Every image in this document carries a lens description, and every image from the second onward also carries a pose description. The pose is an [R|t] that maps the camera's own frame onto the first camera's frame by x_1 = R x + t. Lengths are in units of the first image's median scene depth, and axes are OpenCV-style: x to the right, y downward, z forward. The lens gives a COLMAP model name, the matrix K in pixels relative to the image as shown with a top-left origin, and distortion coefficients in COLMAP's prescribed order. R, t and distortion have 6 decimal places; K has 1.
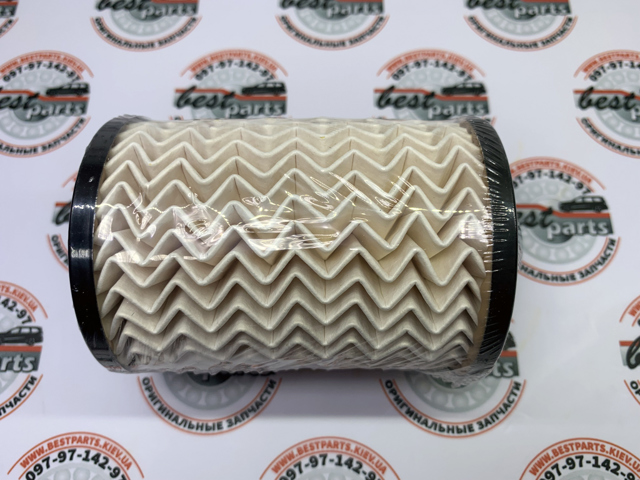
lens RADIAL K [[483.5, 0, 320.0], [0, 483.5, 240.0], [0, 0, 1]] dist [0.178120, -0.550619]
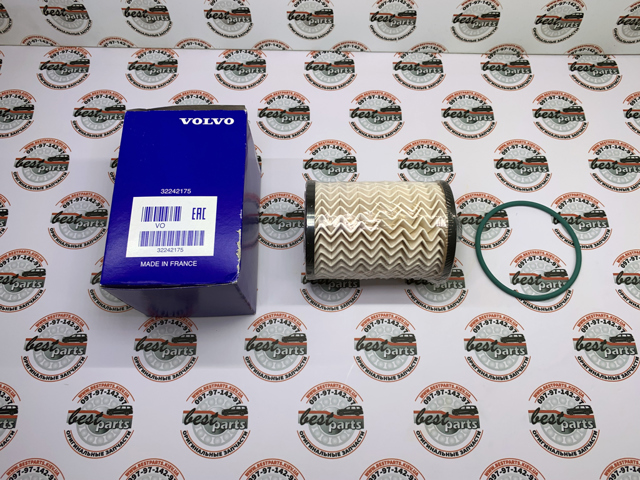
lens RADIAL K [[483.5, 0, 320.0], [0, 483.5, 240.0], [0, 0, 1]] dist [0.178120, -0.550619]
pose [[0.999742, -0.004156, 0.022333, -0.474277], [0.004639, 0.999755, -0.021644, 0.141515], [-0.022237, 0.021742, 0.999516, -1.873862]]
